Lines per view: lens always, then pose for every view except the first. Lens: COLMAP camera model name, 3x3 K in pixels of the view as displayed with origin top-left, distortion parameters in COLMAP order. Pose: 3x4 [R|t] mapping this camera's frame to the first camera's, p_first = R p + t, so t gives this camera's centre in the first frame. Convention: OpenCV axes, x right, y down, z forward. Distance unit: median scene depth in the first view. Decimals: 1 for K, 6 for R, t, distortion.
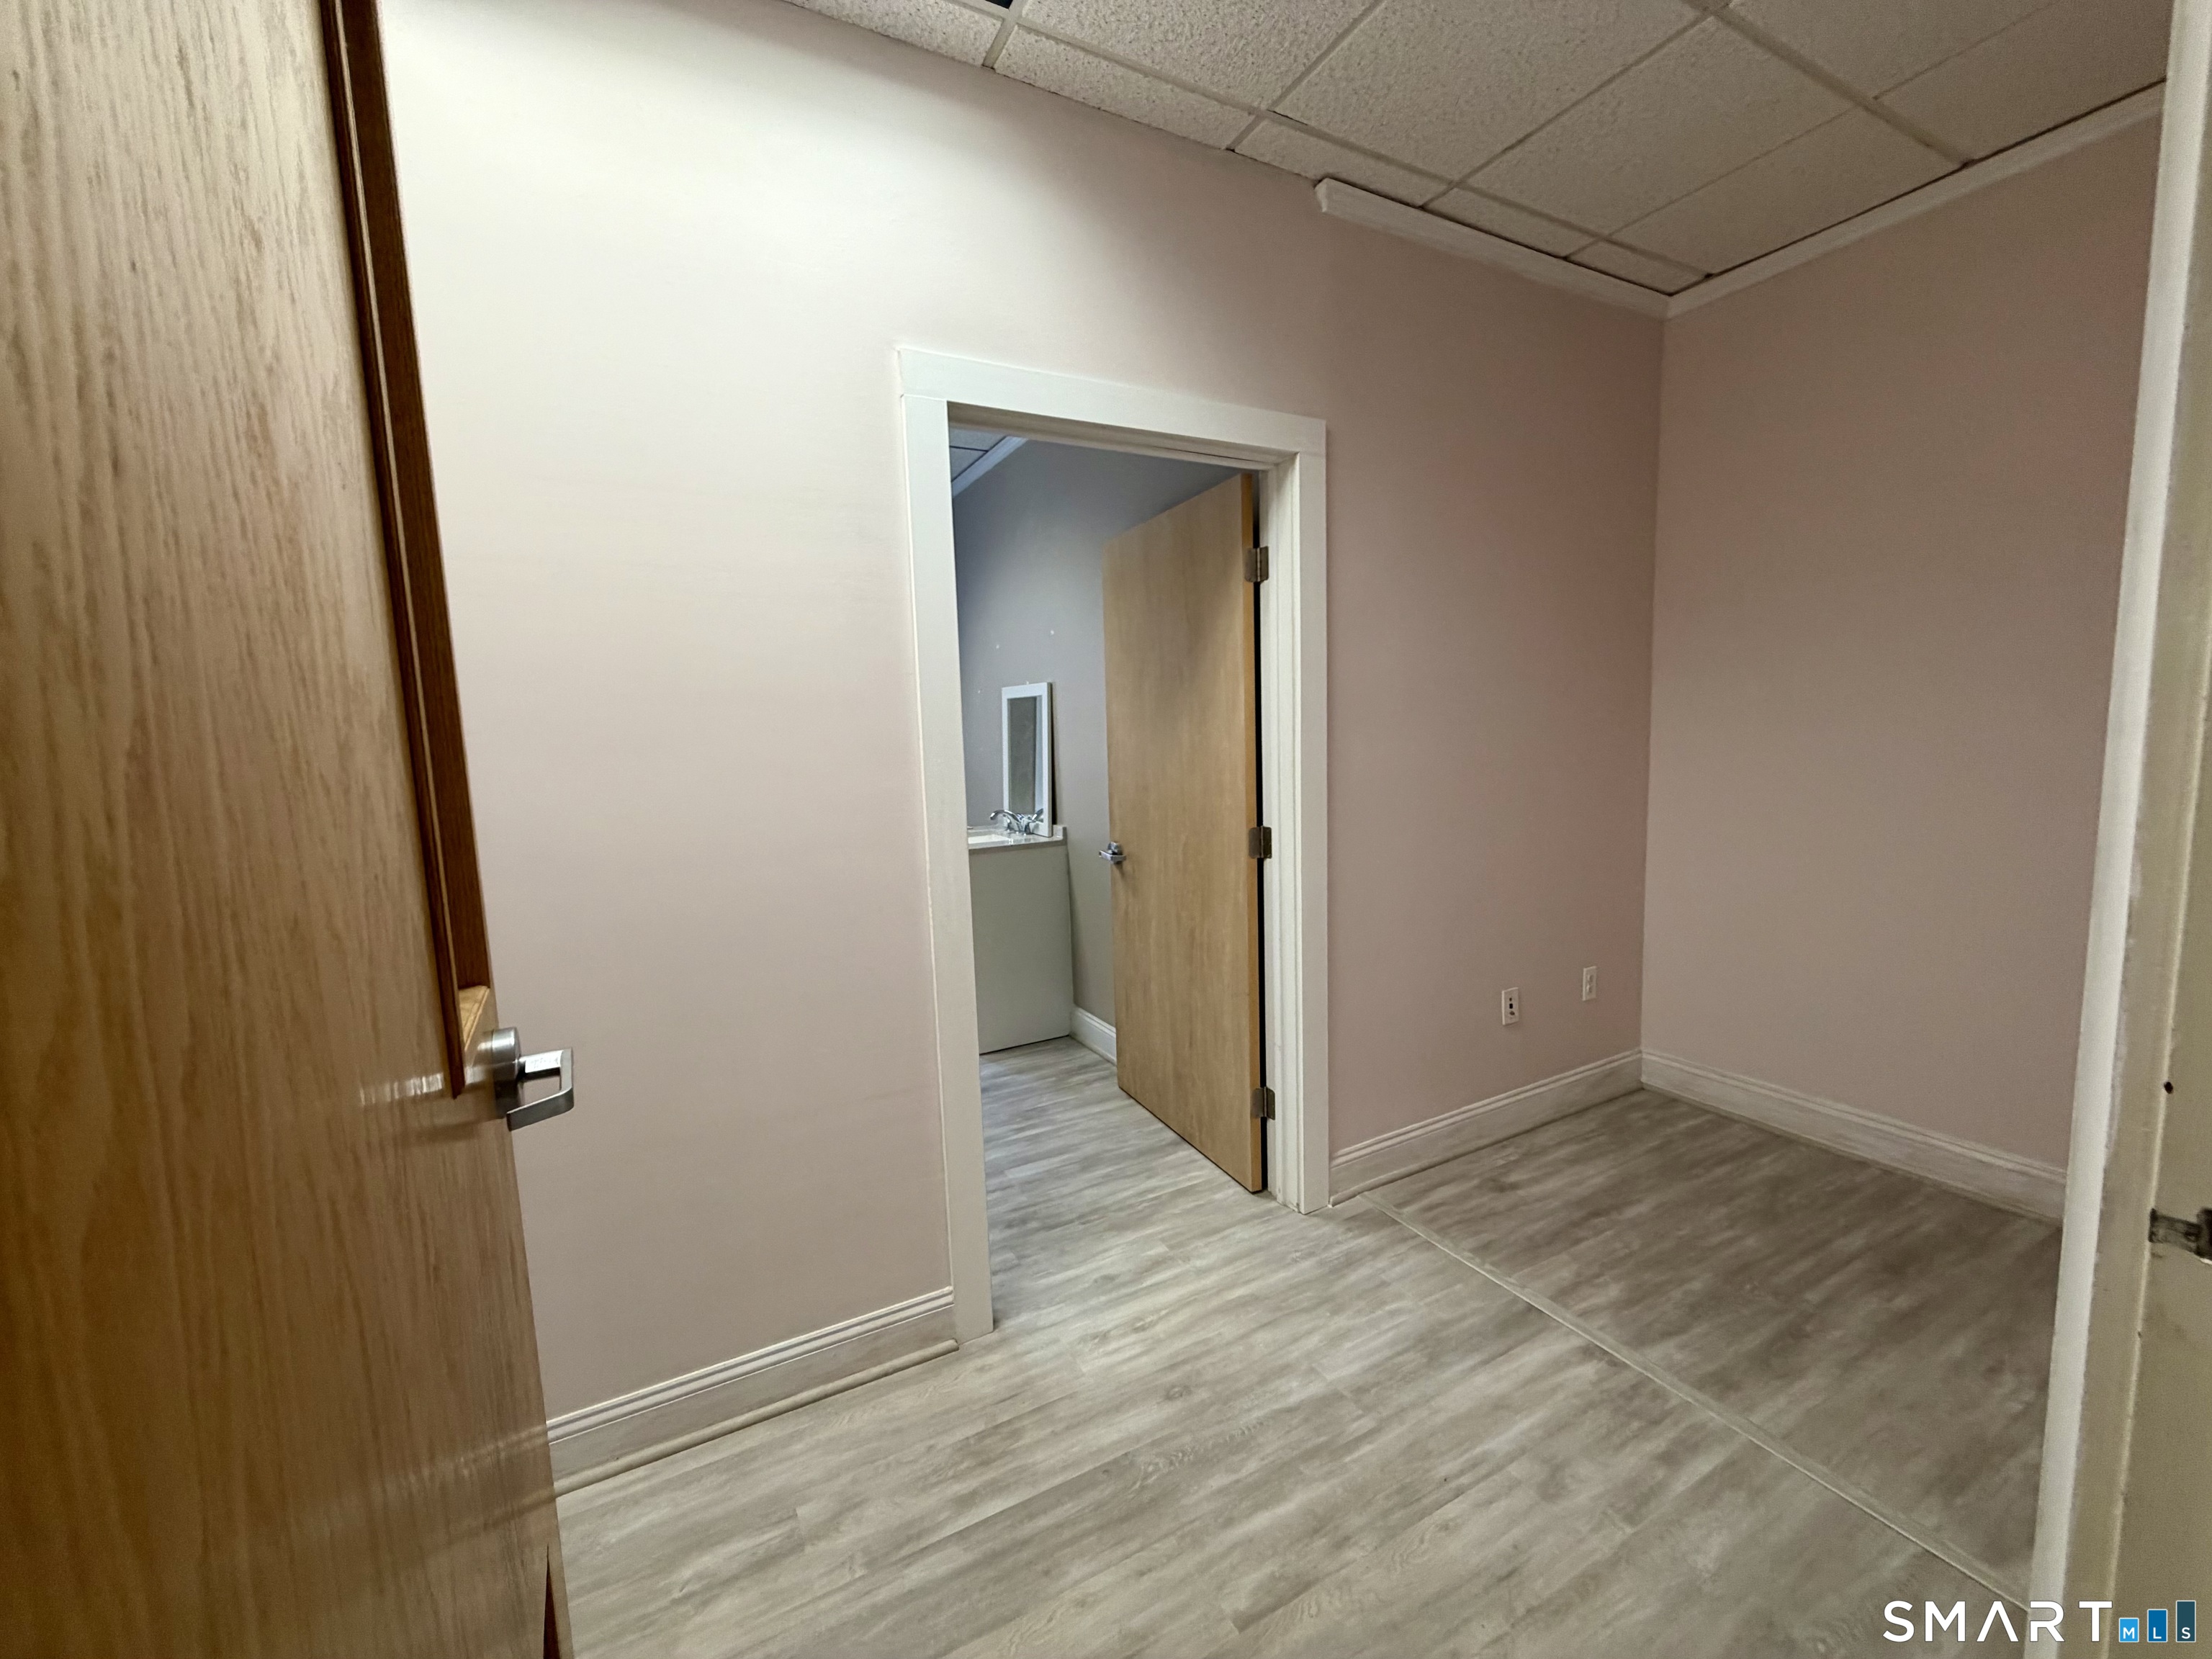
lens RADIAL K [[883.2, 0, 1099.7], [0, 883.2, 830.2], [0, 0, 1]] dist [0.002927, 0.000092]
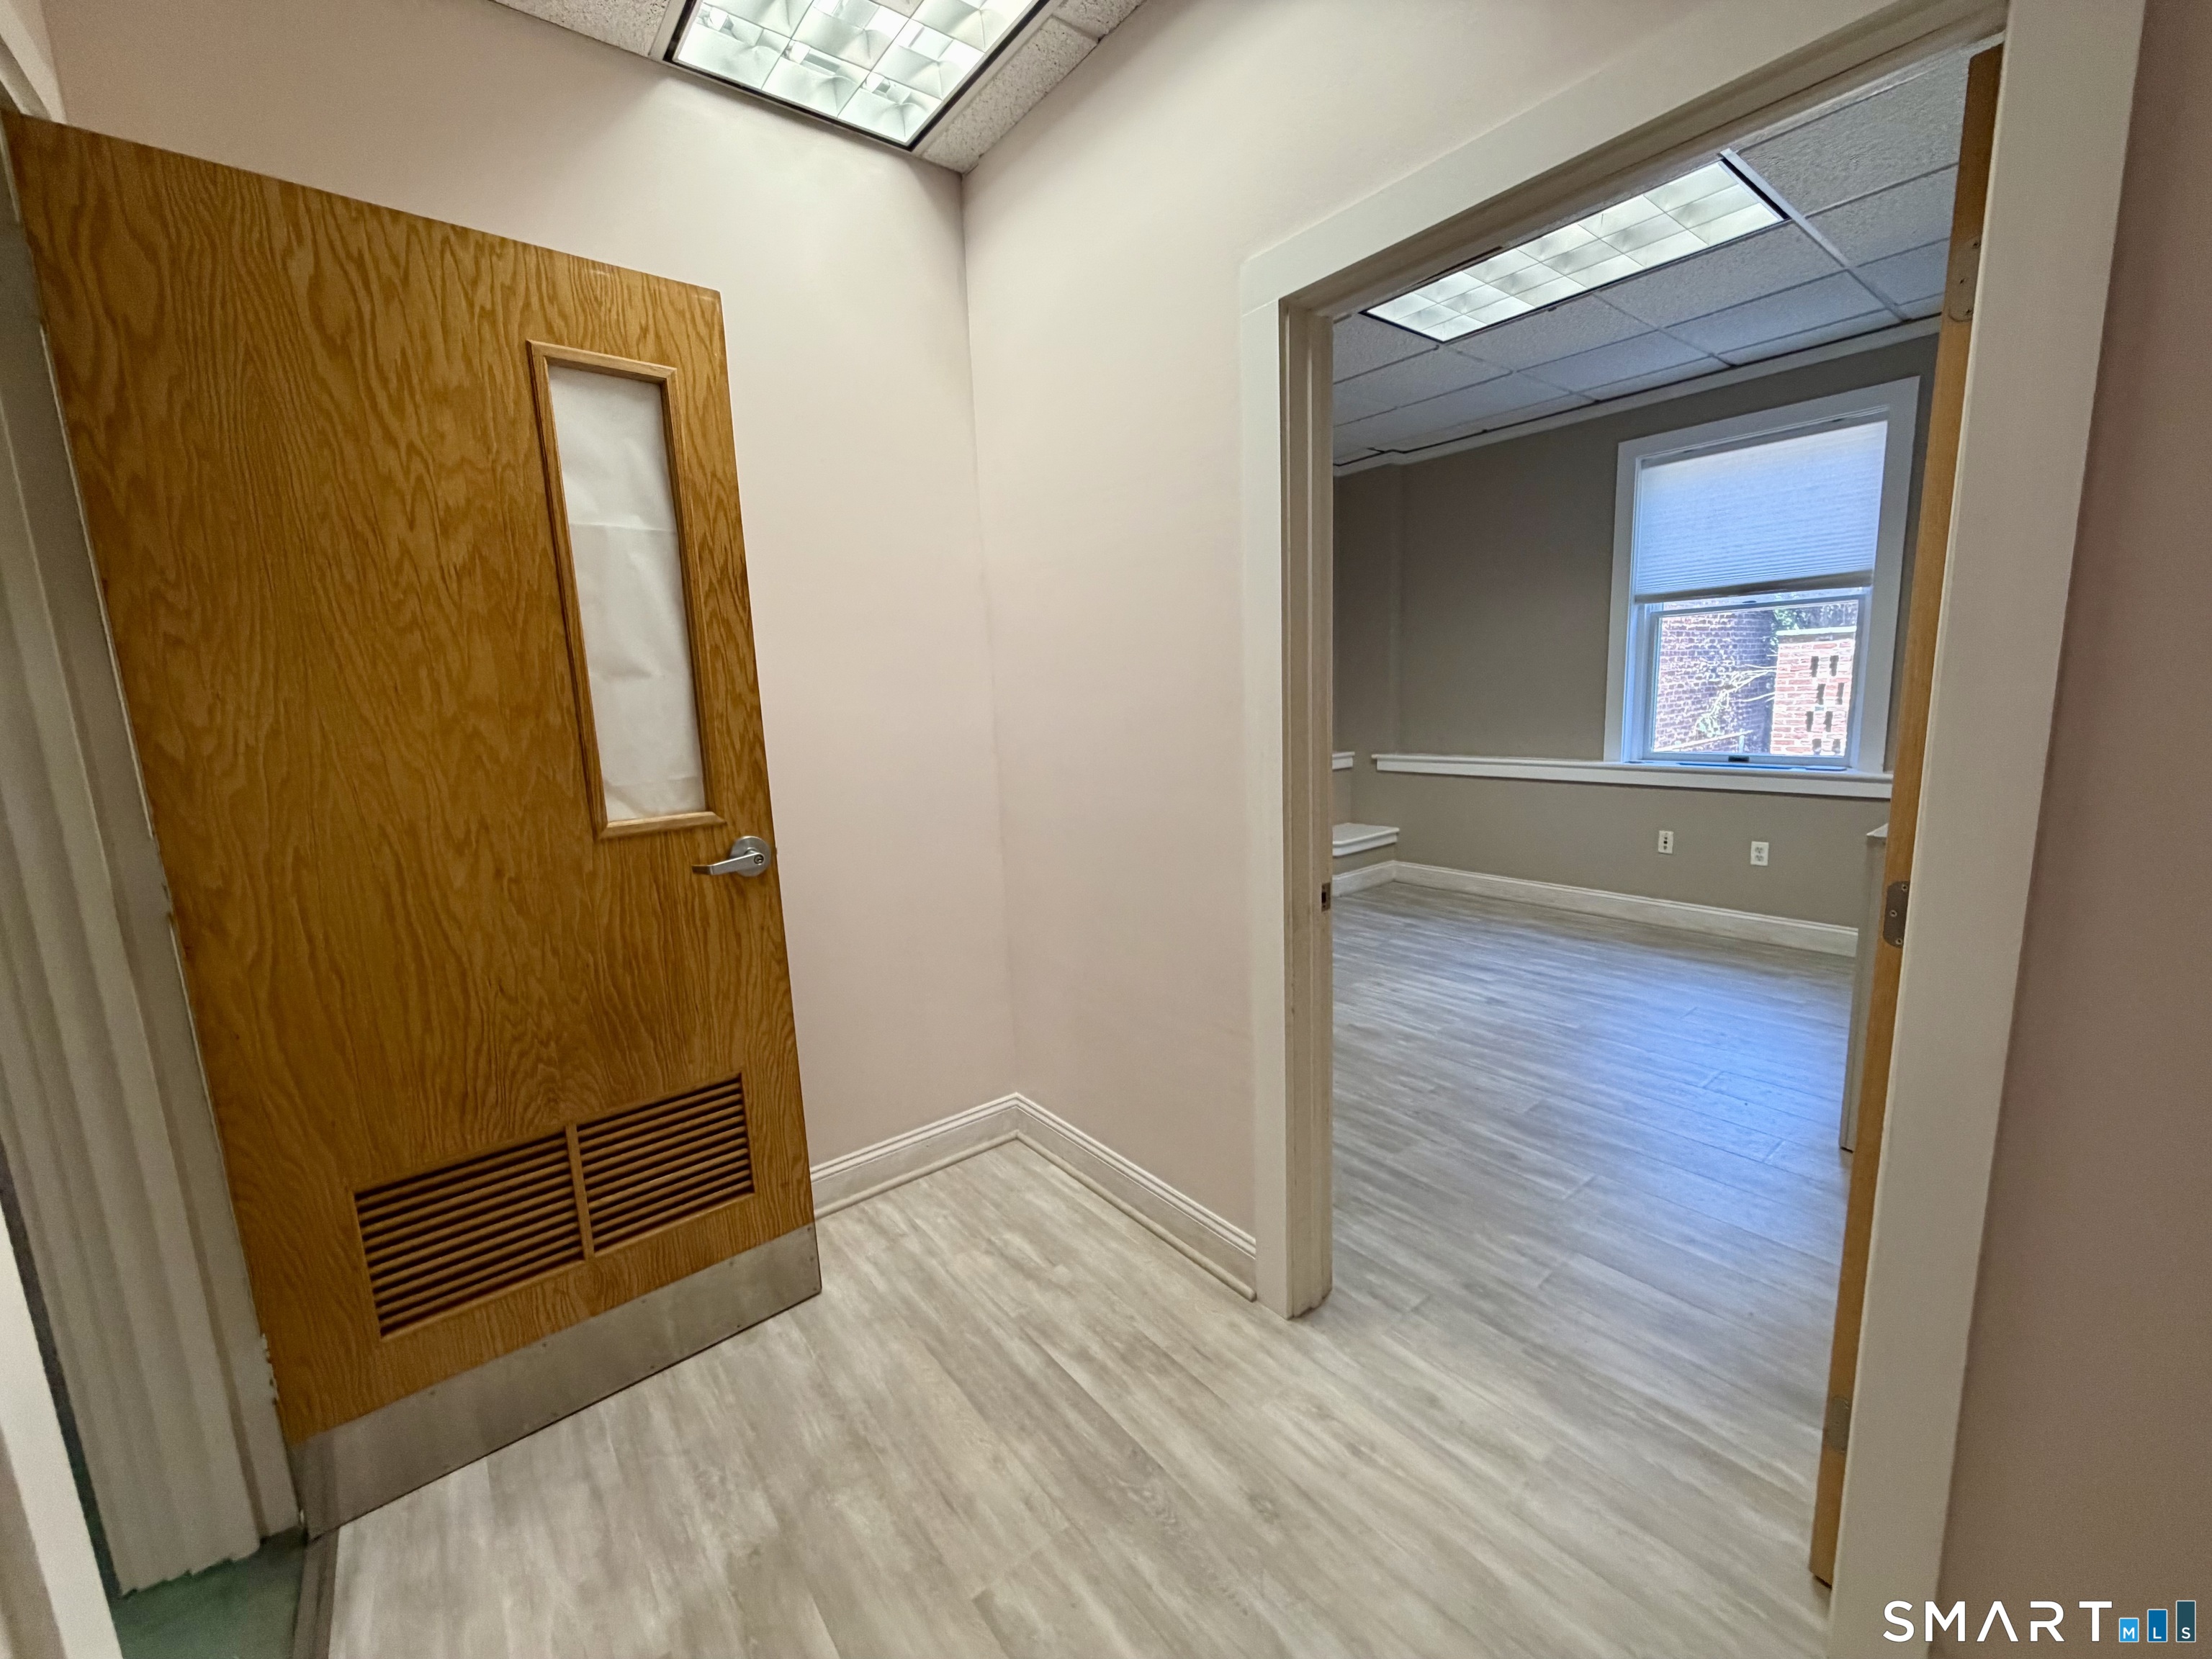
lens RADIAL K [[883.2, 0, 1099.7], [0, 883.2, 830.2], [0, 0, 1]] dist [0.002927, 0.000092]
pose [[0.173902, 0.185187, -0.967194, 0.704155], [-0.071193, 0.981953, 0.175213, -0.105005], [0.982186, 0.038387, 0.183948, 0.647069]]
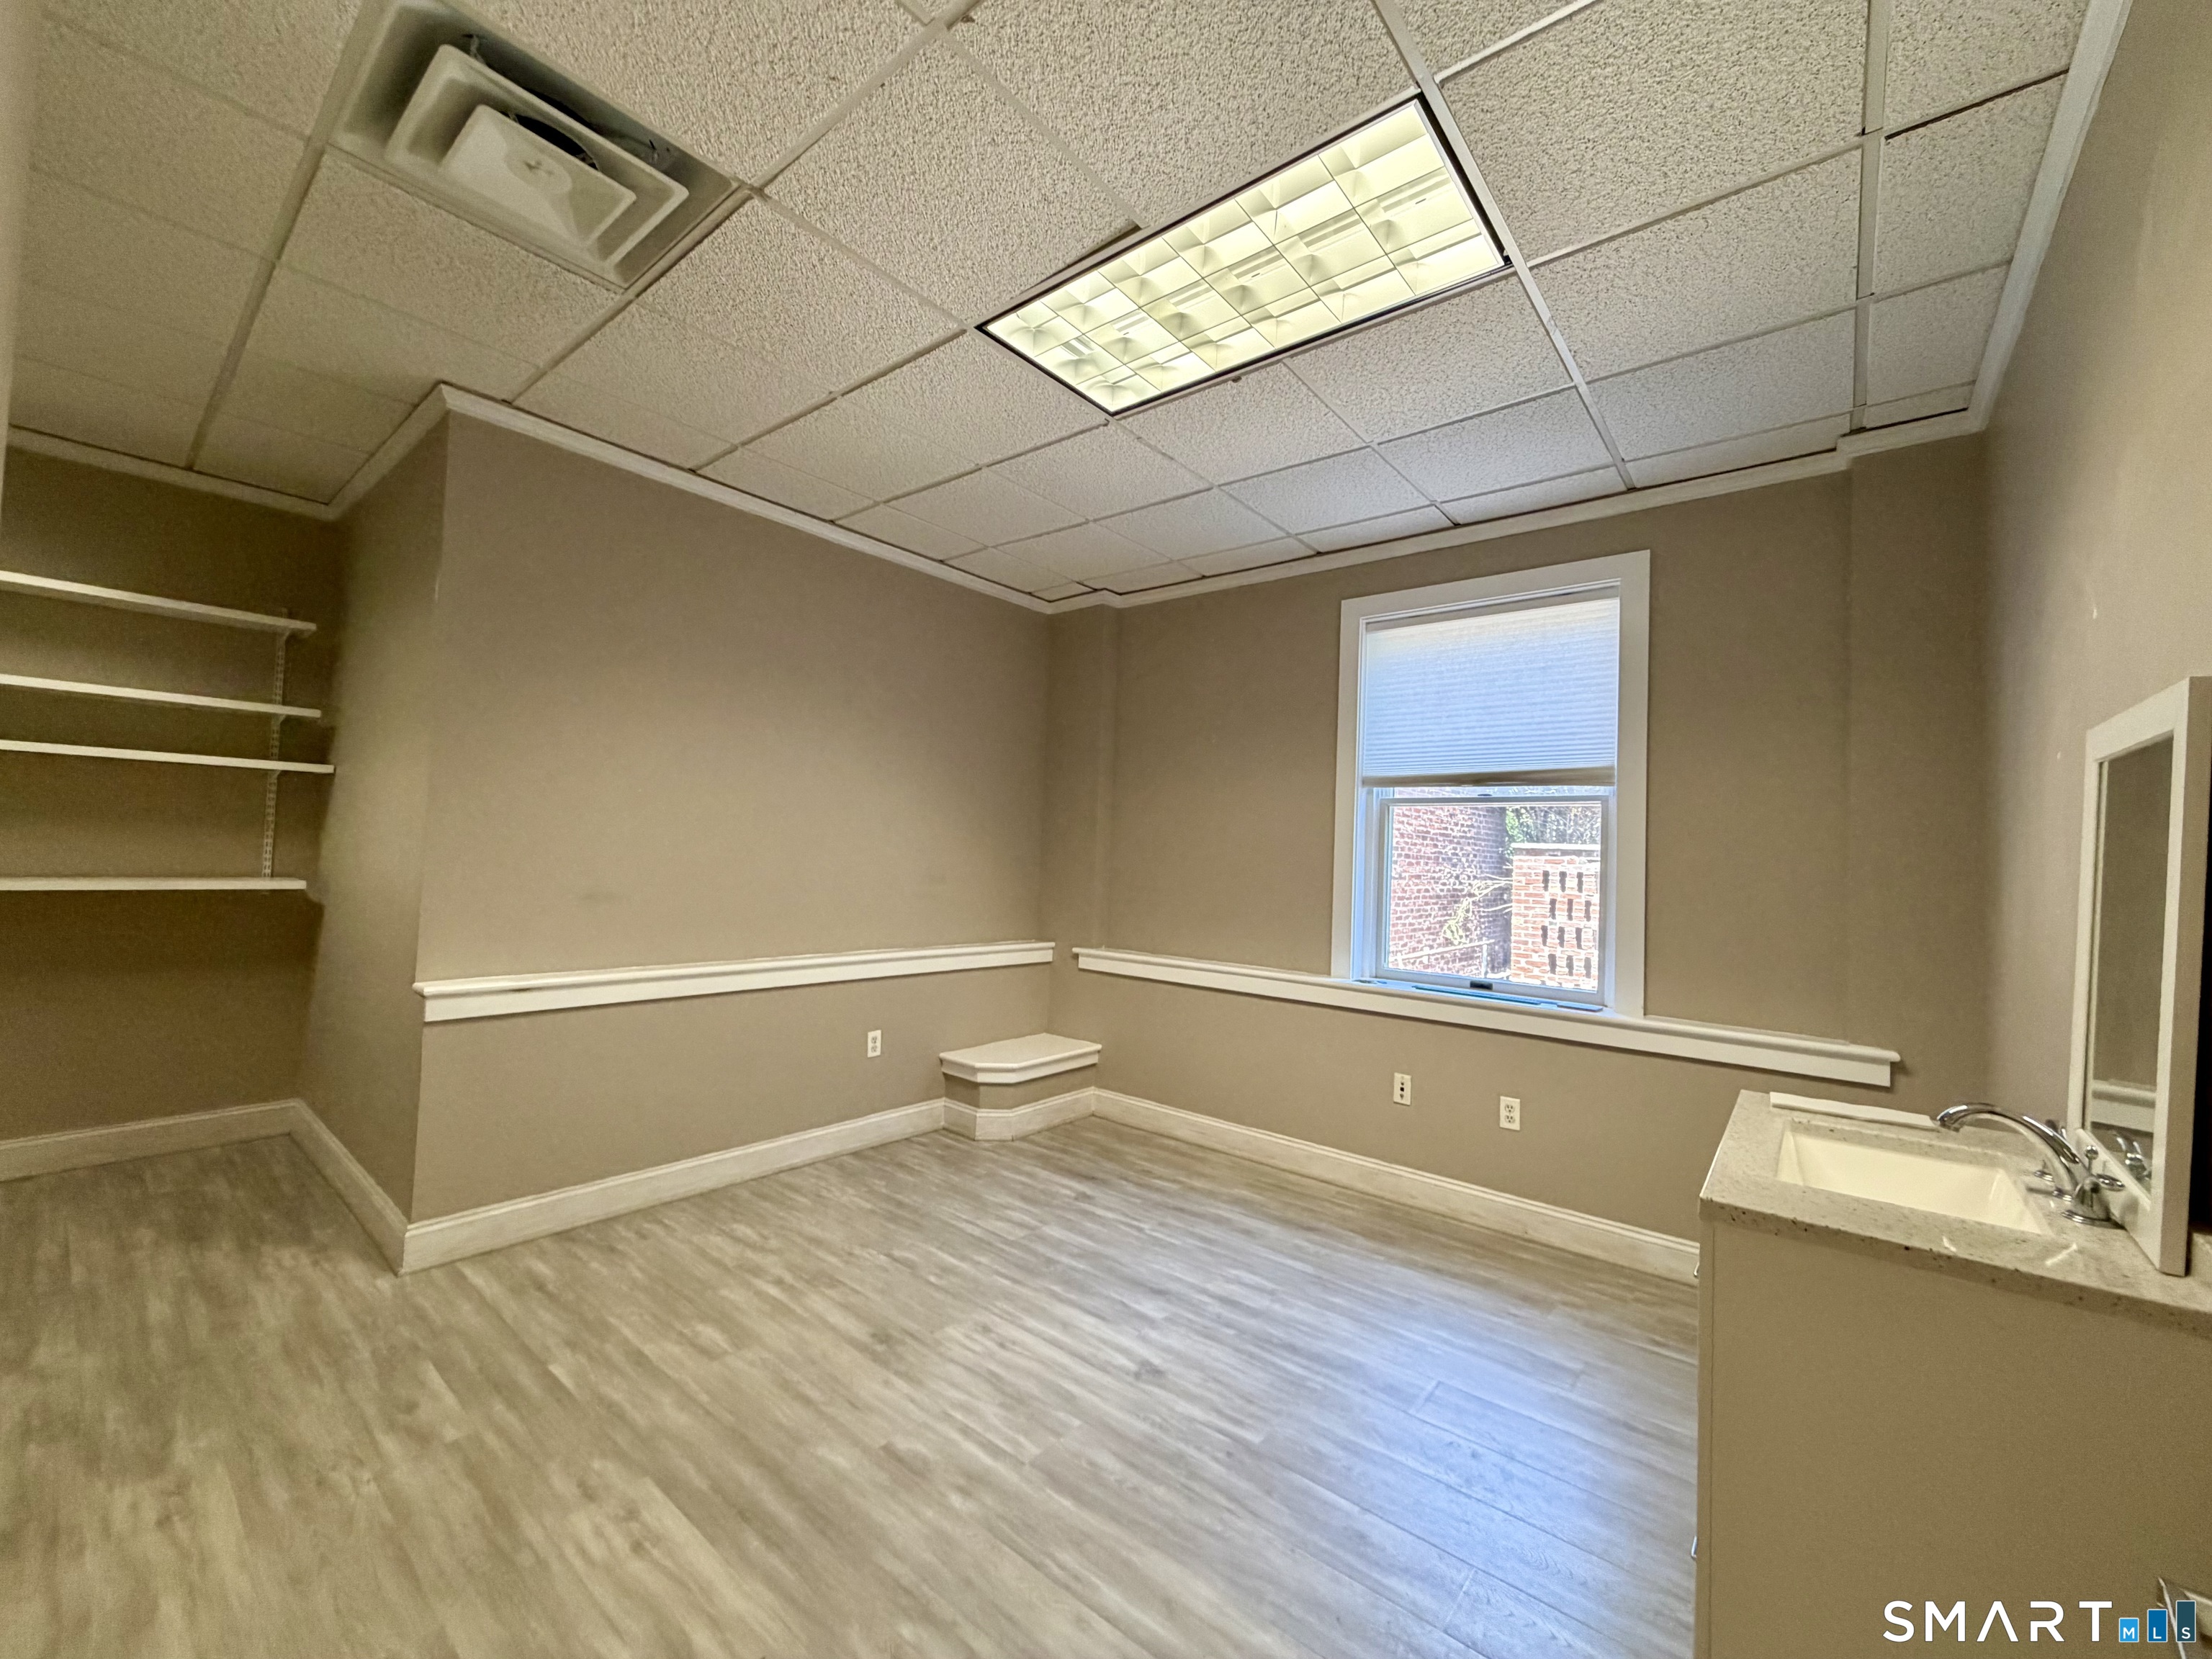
lens RADIAL K [[883.2, 0, 1099.7], [0, 883.2, 830.2], [0, 0, 1]] dist [0.002927, 0.000092]
pose [[0.373164, 0.021399, -0.927519, 0.129912], [-0.152011, 0.987634, -0.038372, -0.130384], [0.915228, 0.155312, 0.371802, 1.241243]]
